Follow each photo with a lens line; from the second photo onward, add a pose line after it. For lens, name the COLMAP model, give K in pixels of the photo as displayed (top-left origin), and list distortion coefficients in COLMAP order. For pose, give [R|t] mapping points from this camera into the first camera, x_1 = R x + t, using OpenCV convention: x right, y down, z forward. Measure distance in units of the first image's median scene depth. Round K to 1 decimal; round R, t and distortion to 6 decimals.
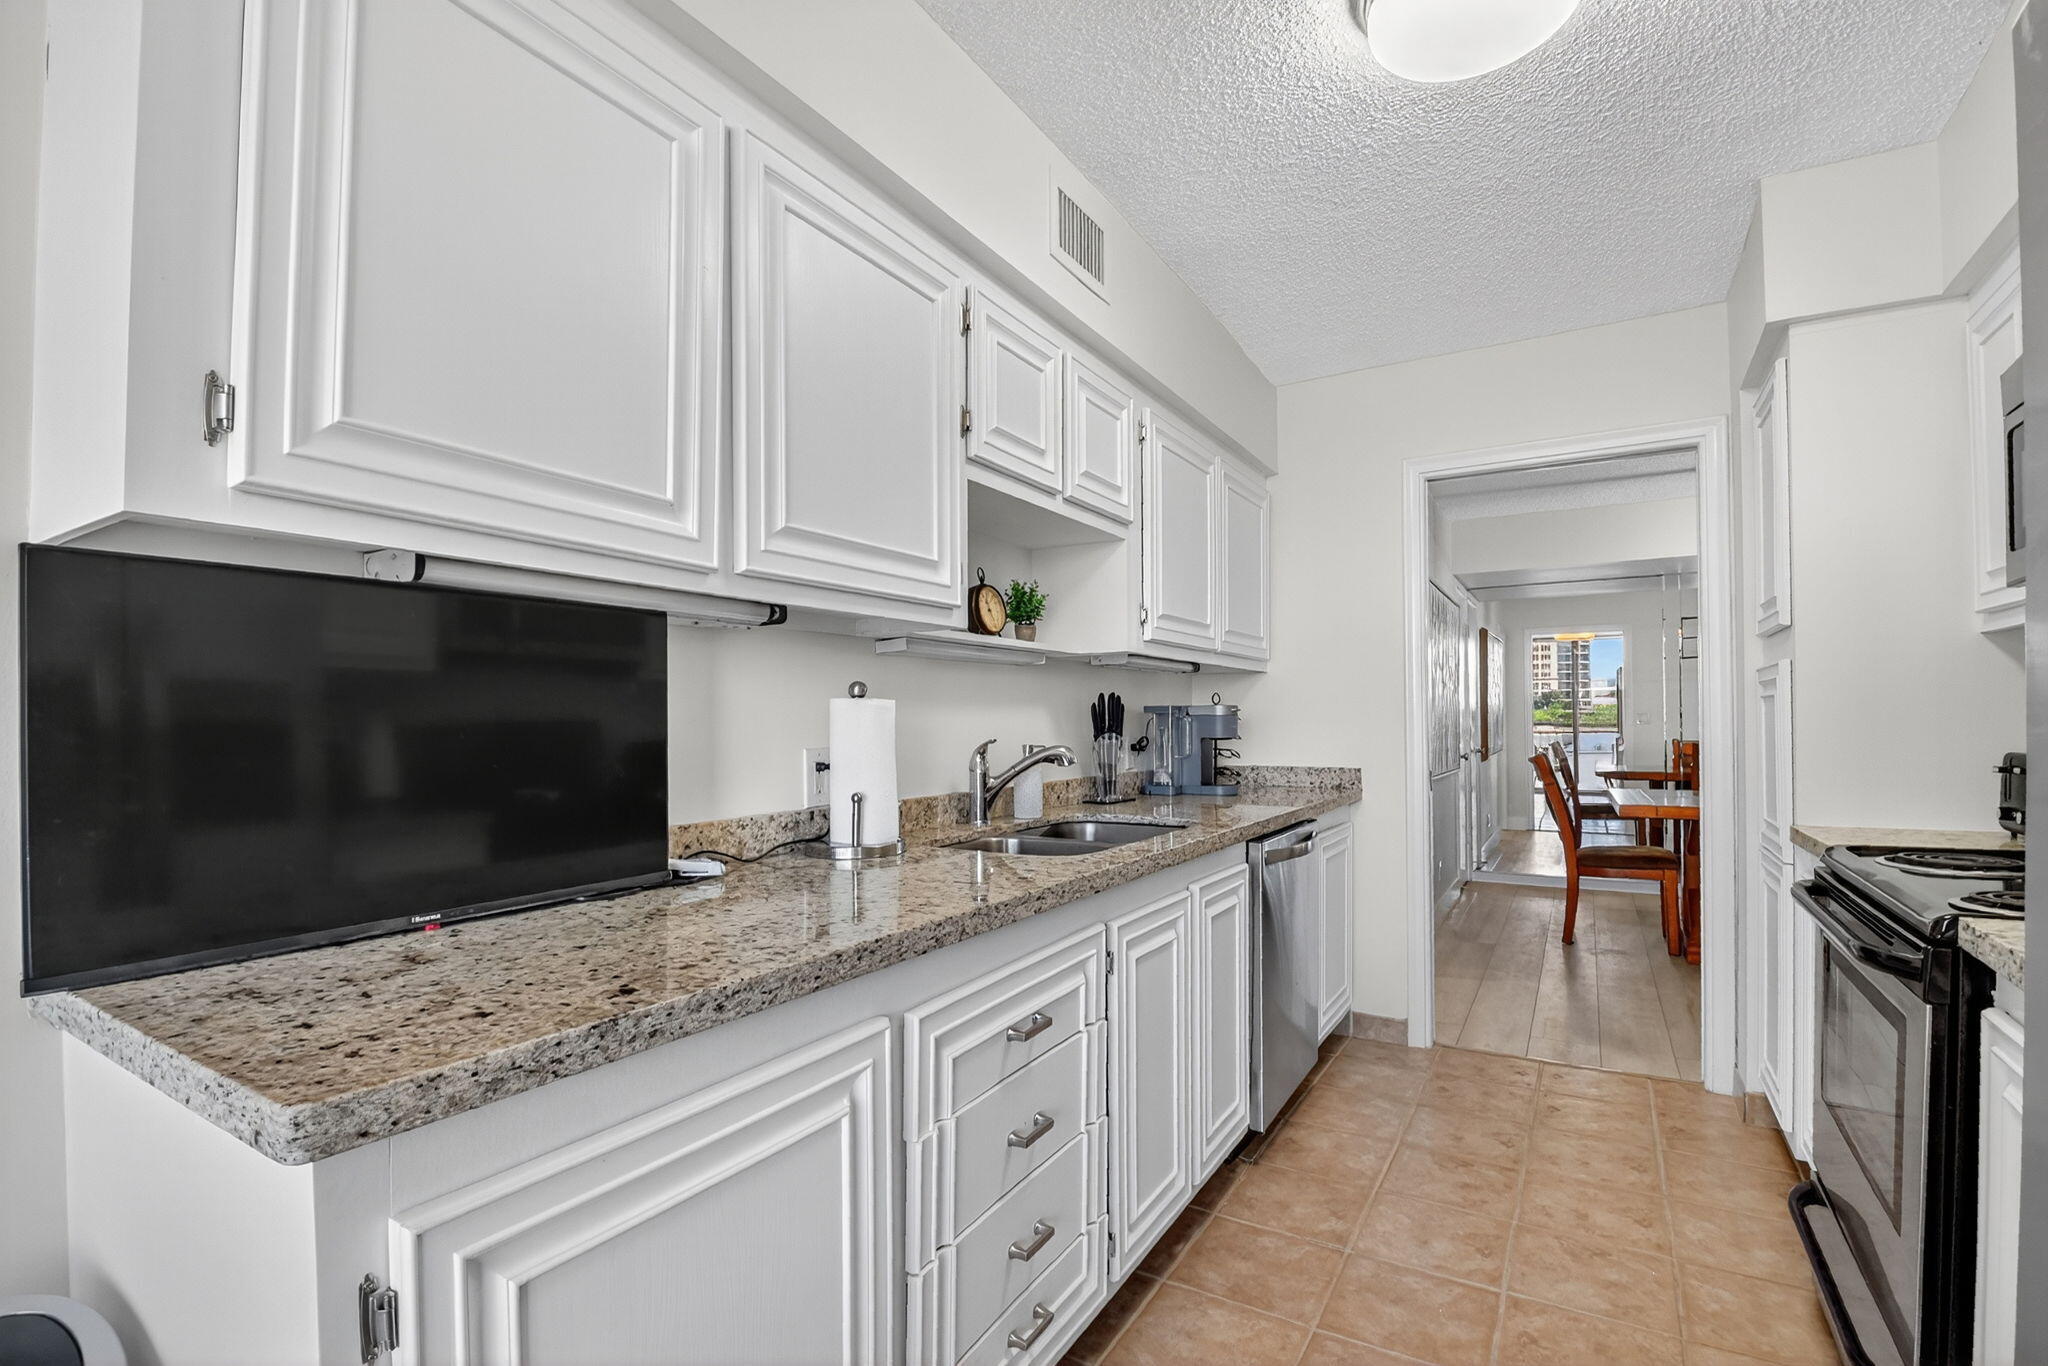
lens RADIAL K [[938.7, 0, 1028.6], [0, 938.7, 706.1], [0, 0, 1]] dist [-0.002896, -0.015687]
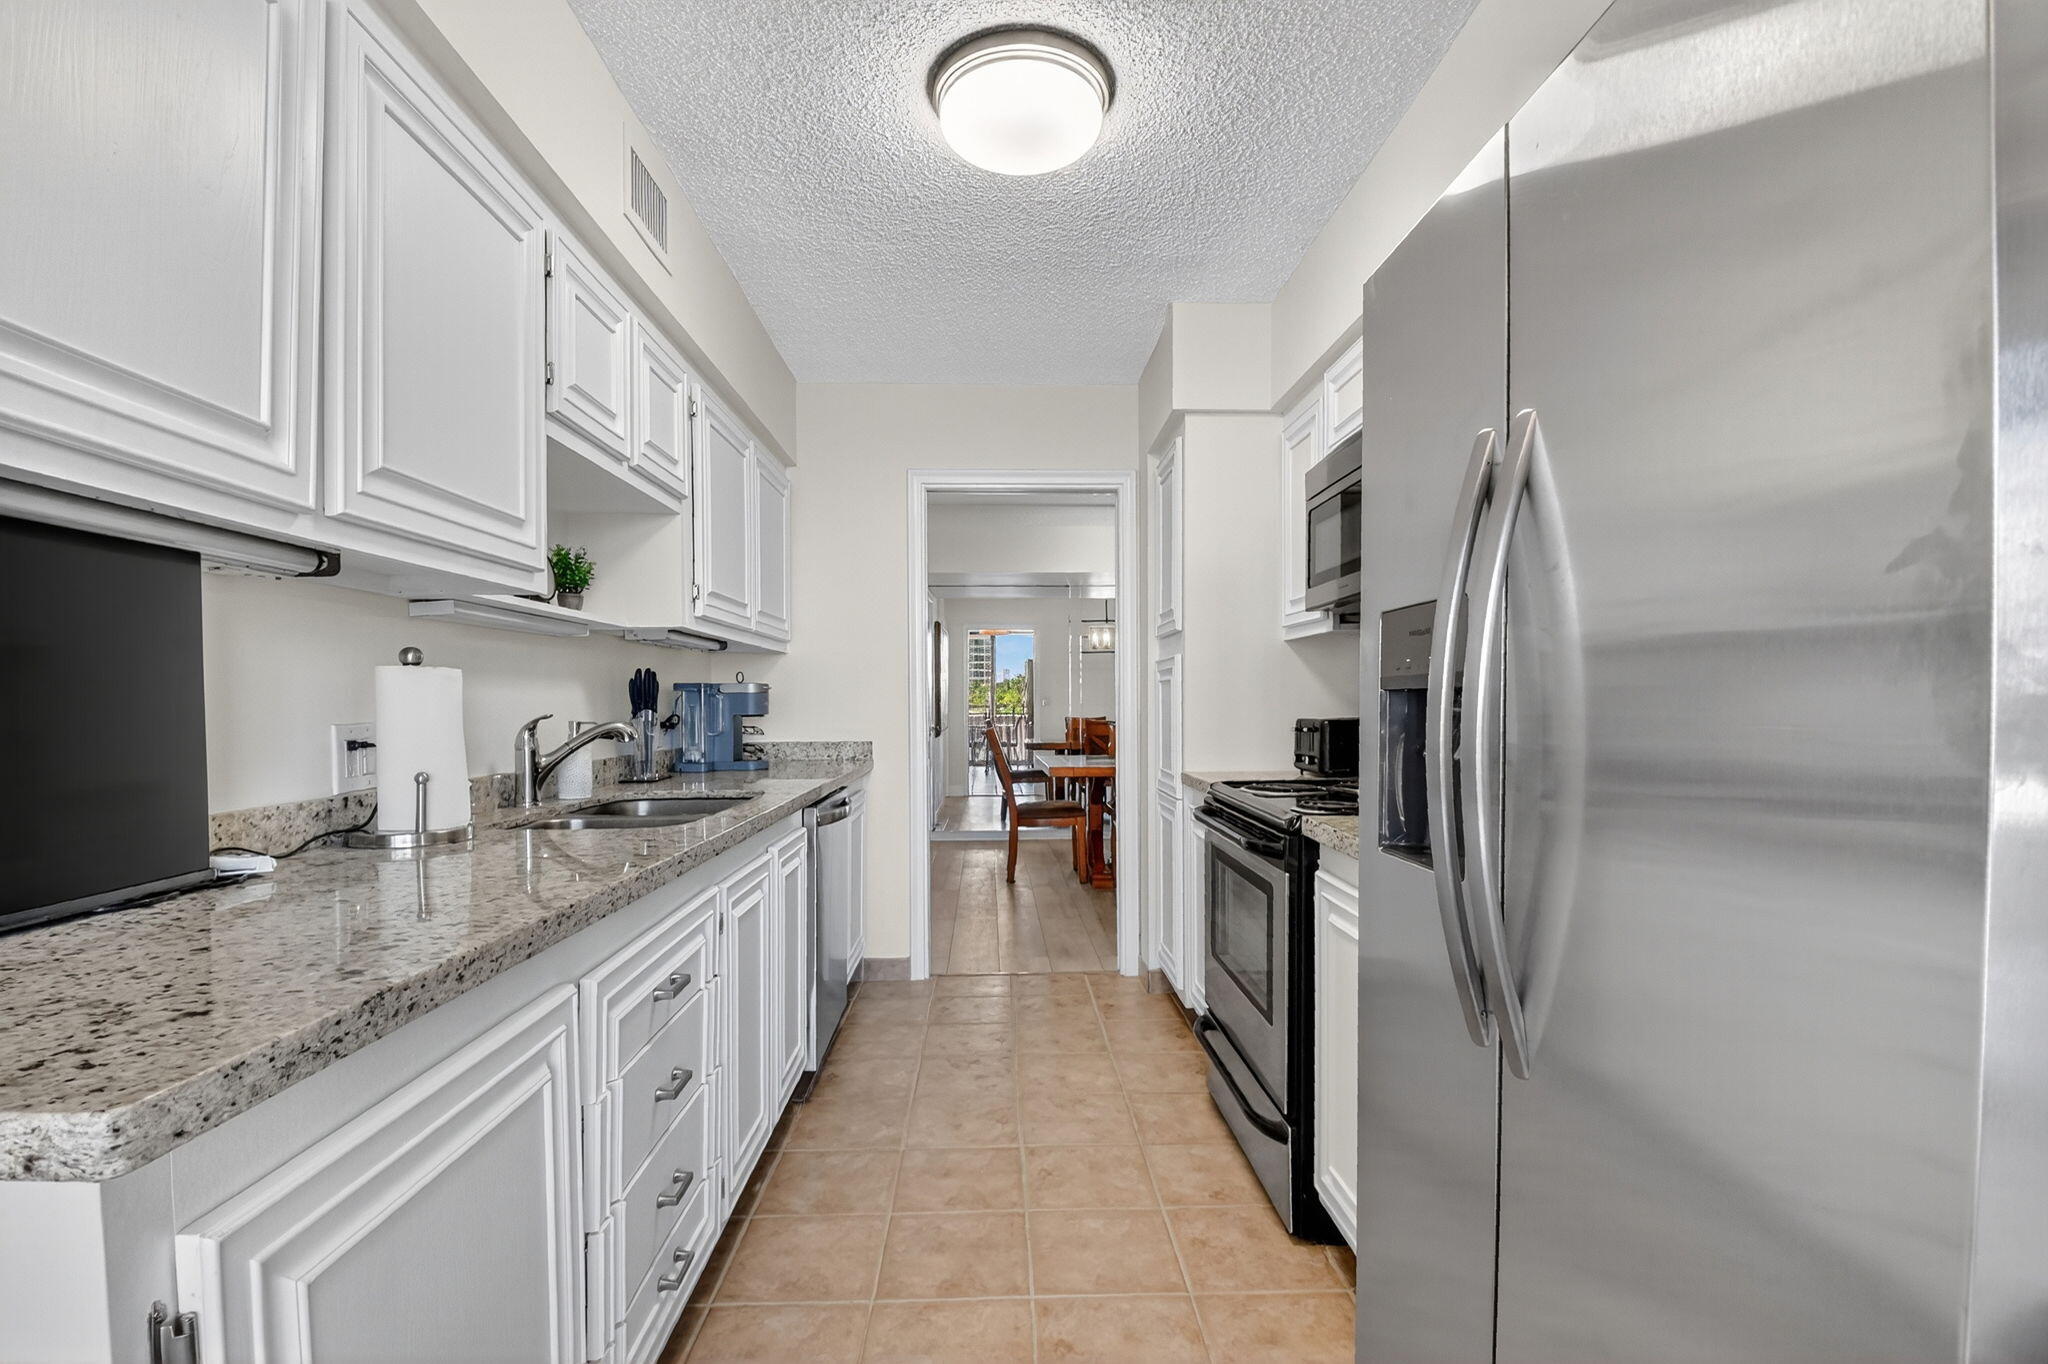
lens RADIAL K [[938.7, 0, 1052.9], [0, 938.7, 710.9], [0, 0, 1]] dist [-0.002896, -0.015687]
pose [[0.820547, -0.003670, 0.571567, -0.182881], [-0.008613, 0.999786, 0.018785, 0.011808], [-0.571514, -0.020337, 0.820341, -0.063207]]
